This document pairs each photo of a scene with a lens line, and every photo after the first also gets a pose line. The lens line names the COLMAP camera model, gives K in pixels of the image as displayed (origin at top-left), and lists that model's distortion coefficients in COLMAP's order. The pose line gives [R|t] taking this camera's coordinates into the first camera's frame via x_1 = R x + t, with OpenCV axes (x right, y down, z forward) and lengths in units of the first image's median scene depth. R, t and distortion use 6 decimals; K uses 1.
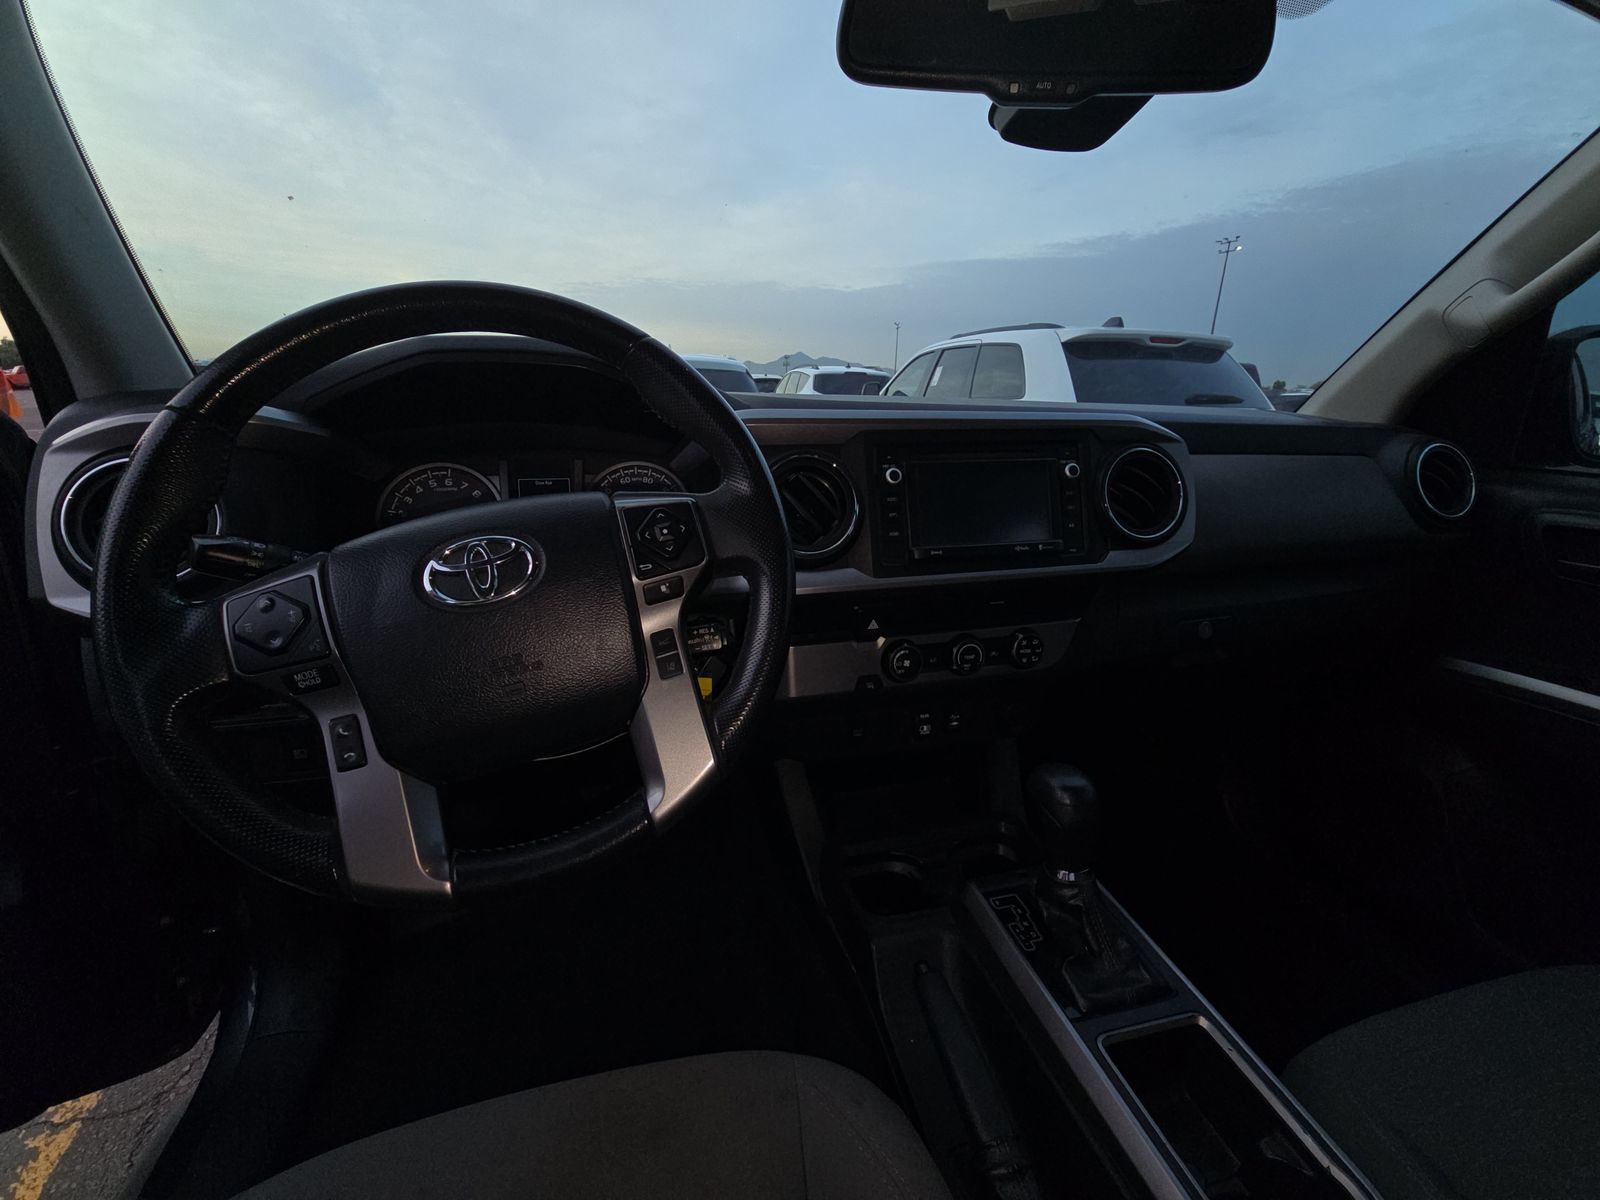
lens RADIAL K [[648.7, 0, 800.5], [0, 648.7, 605.1], [0, 0, 1]] dist [0.003230, -0.004579]
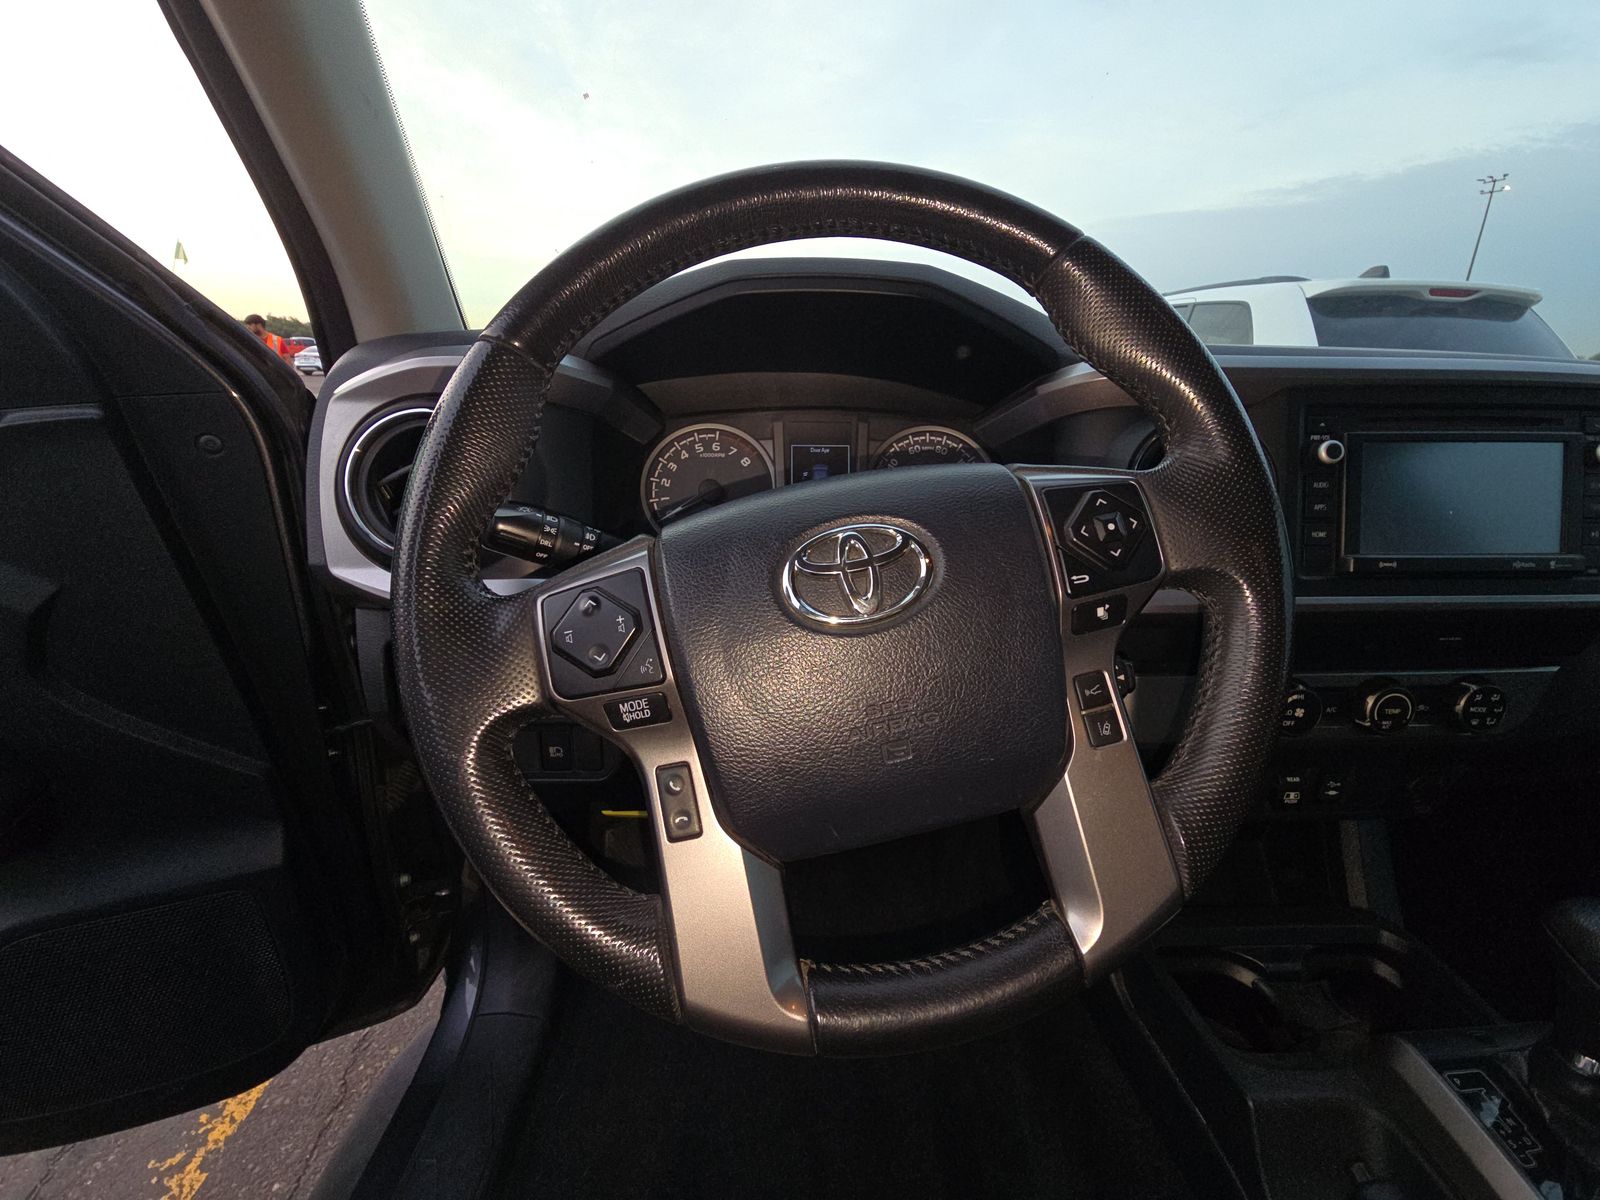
lens RADIAL K [[648.7, 0, 801.4], [0, 648.7, 603.0], [0, 0, 1]] dist [0.003230, -0.004579]
pose [[0.977227, 0.070743, -0.200057, -0.281888], [-0.063336, 0.997057, 0.043195, -0.032946], [0.202524, -0.029541, 0.978832, 0.208536]]
